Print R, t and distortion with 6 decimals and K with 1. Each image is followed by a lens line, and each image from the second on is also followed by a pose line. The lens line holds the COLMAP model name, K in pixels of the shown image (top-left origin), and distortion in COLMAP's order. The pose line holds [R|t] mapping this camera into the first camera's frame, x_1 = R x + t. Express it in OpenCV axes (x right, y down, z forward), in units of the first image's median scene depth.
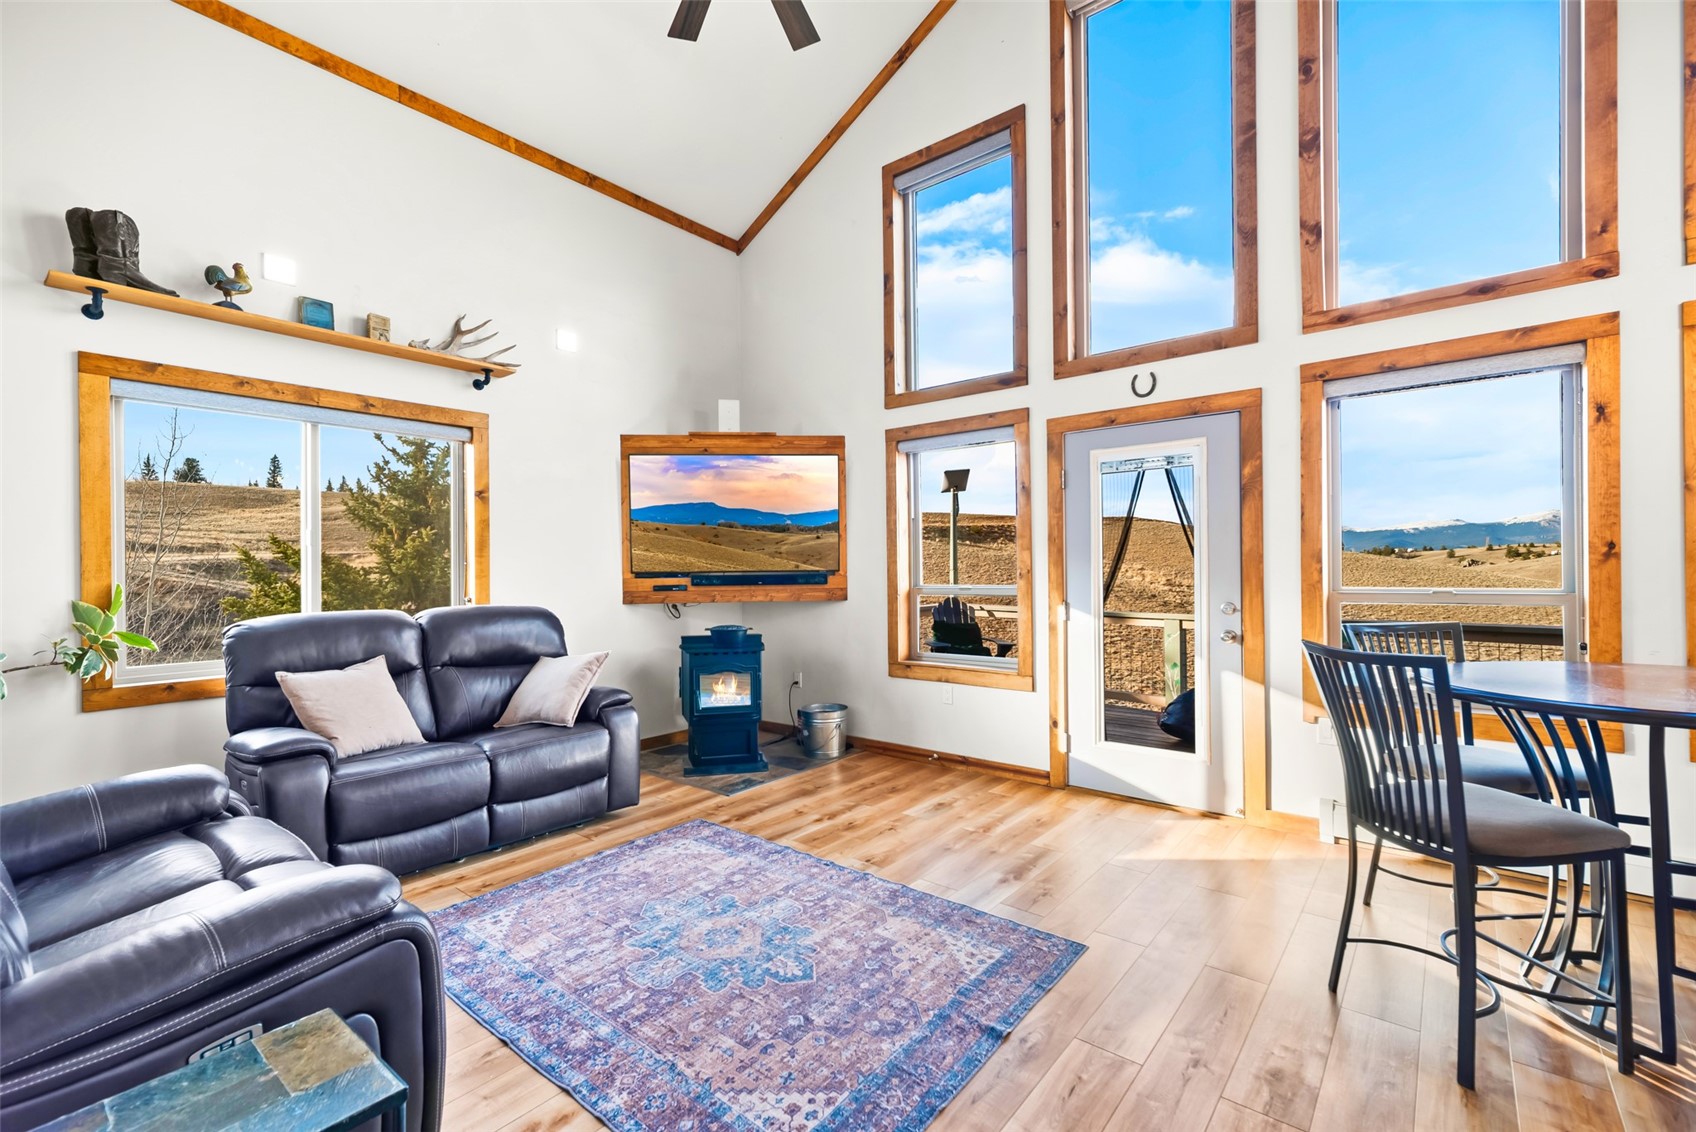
lens RADIAL K [[730.3, 0, 840.3], [0, 730.3, 578.5], [0, 0, 1]] dist [0.004439, 0.001068]
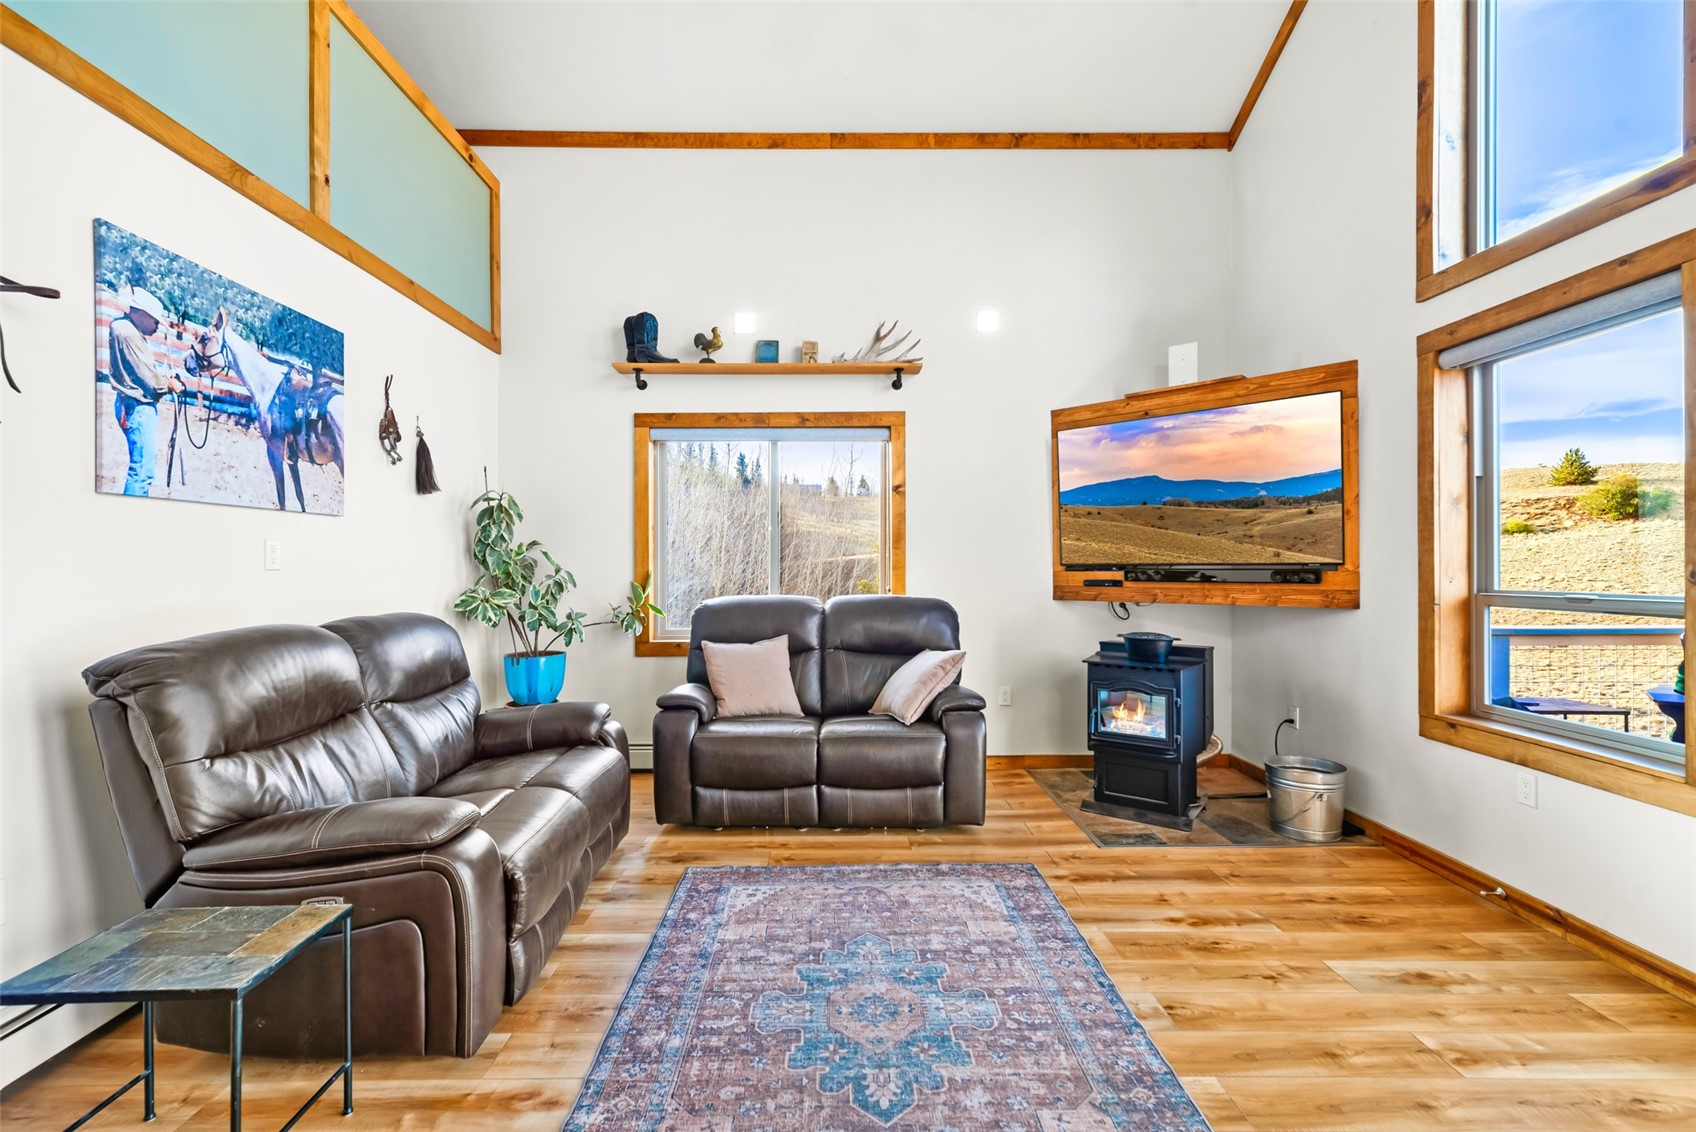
lens RADIAL K [[730.3, 0, 835.0], [0, 730.3, 571.2], [0, 0, 1]] dist [0.004439, 0.001068]
pose [[0.639984, 0.014930, -0.768243, 0.290391], [-0.010991, 0.999887, 0.010276, -0.007997], [0.768310, 0.001868, 0.640076, 0.291613]]
